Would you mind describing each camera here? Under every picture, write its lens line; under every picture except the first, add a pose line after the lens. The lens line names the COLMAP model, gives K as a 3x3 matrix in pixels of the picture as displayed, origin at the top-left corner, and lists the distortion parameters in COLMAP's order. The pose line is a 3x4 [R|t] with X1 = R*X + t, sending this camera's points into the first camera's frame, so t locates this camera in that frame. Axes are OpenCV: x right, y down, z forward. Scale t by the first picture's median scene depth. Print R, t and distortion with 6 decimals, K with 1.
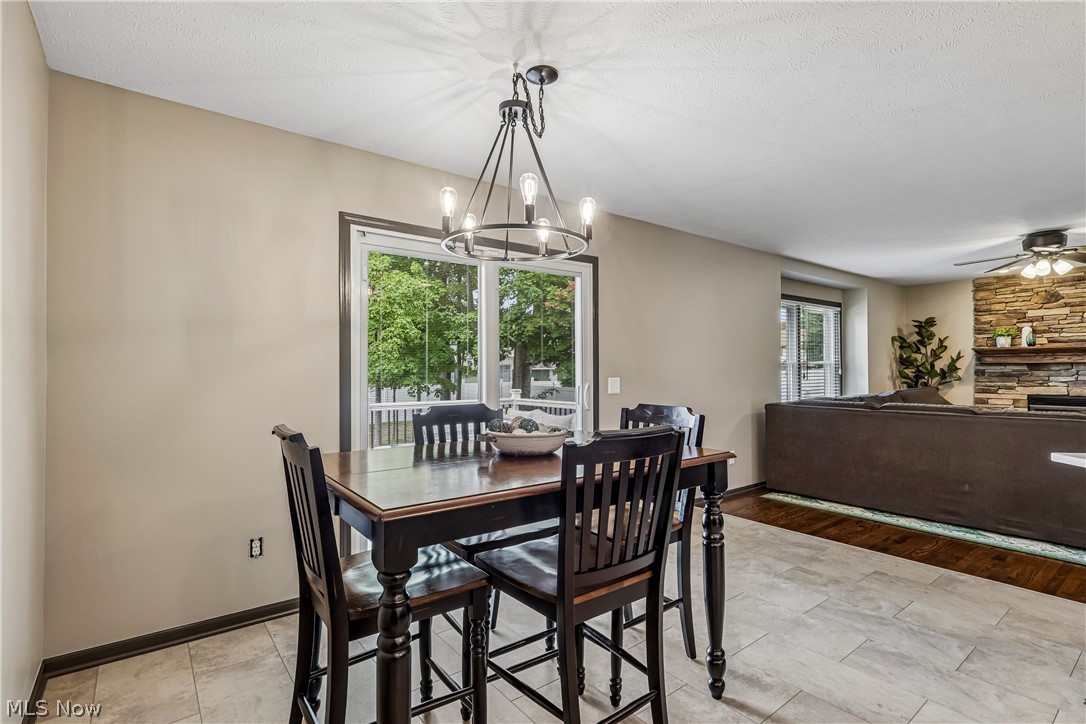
lens RADIAL K [[523.6, 0, 539.0], [0, 523.6, 363.6], [0, 0, 1]] dist [0.000530, -0.000097]
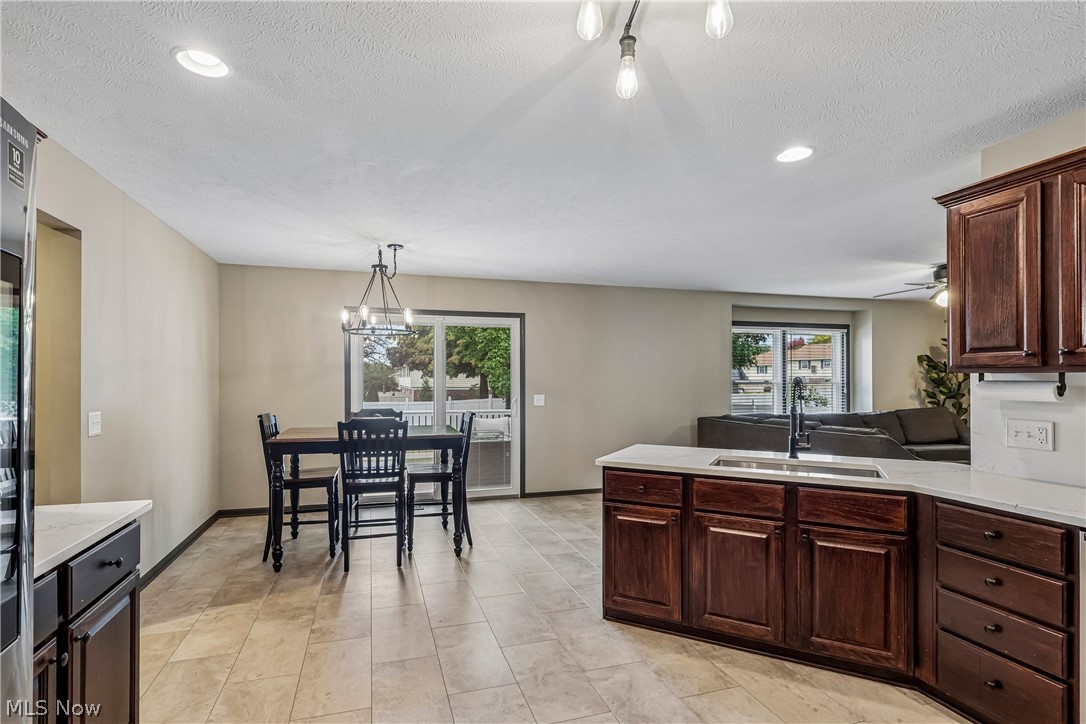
lens RADIAL K [[522.2, 0, 524.0], [0, 522.2, 377.3], [0, 0, 1]] dist [-0.000294, -0.000155]
pose [[0.933921, 0.003283, -0.357466, 0.995429], [-0.001264, 0.999982, 0.005882, -0.047288], [0.357478, -0.005041, 0.933908, -0.596318]]
